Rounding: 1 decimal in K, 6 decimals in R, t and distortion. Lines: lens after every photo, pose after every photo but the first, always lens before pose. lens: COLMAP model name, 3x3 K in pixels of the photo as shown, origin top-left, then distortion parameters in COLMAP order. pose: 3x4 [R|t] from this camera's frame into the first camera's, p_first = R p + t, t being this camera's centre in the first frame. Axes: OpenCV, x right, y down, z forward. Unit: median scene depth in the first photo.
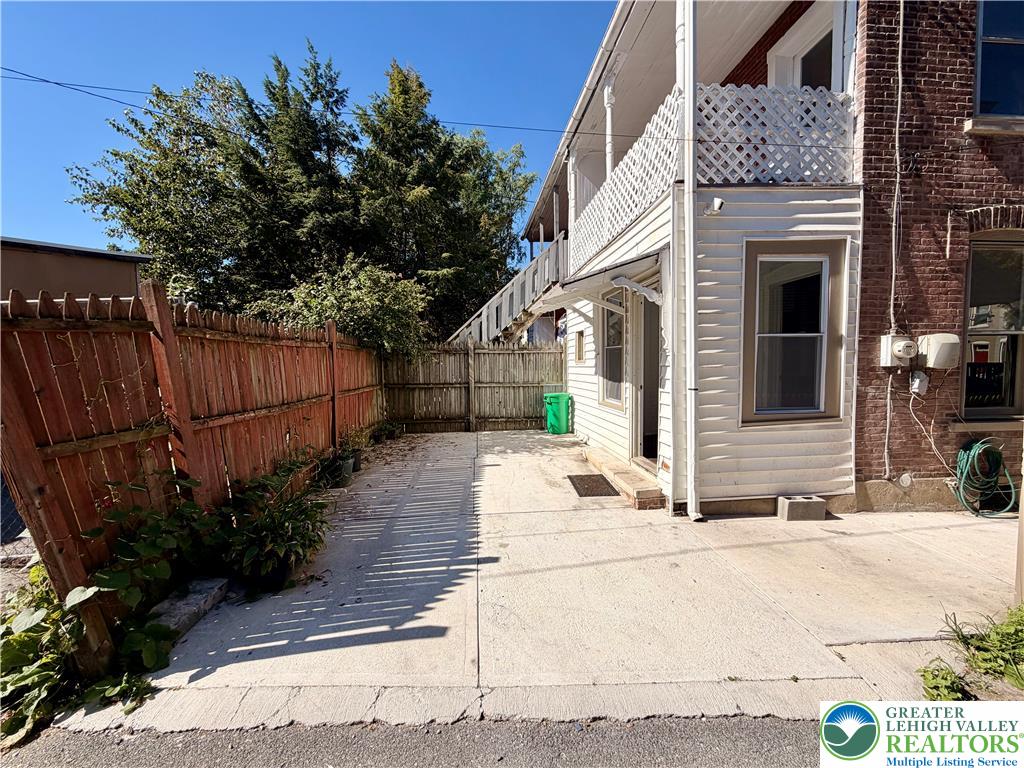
lens RADIAL K [[407.4, 0, 514.4], [0, 407.4, 391.0], [0, 0, 1]] dist [-0.001839, 0.000242]
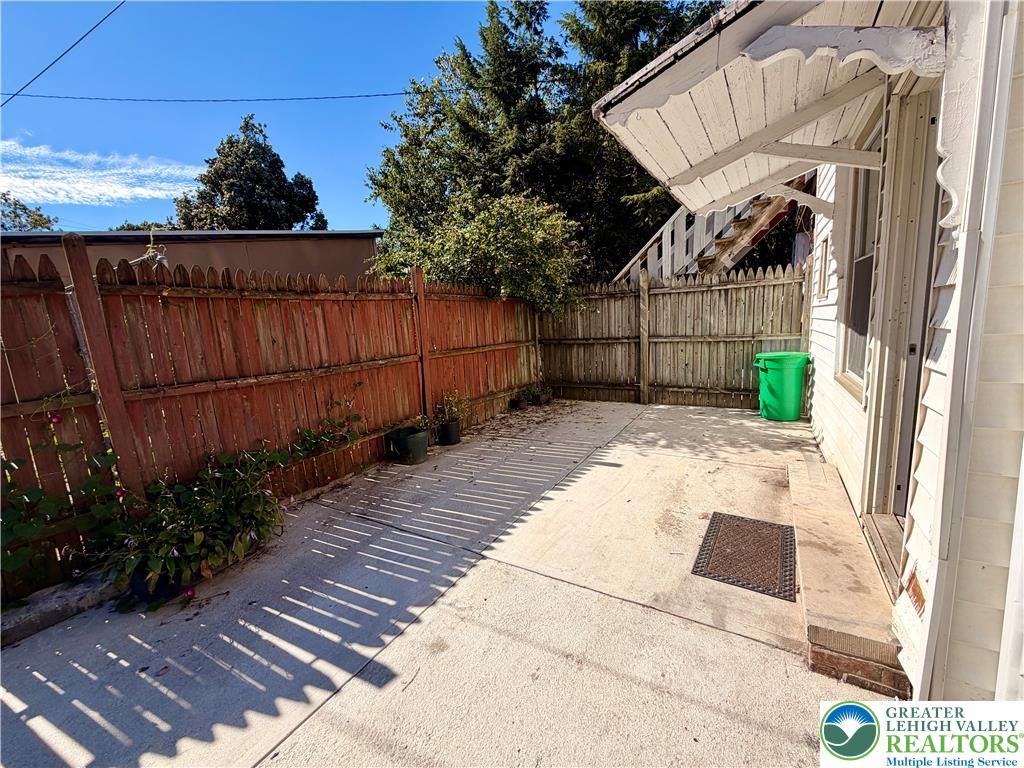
lens RADIAL K [[407.4, 0, 515.8], [0, 407.4, 387.7], [0, 0, 1]] dist [-0.001839, 0.000242]
pose [[0.797005, 0.065731, -0.600386, 0.168076], [0.001659, 0.993818, 0.111006, -0.011725], [0.603971, -0.089469, 0.791969, 0.309850]]
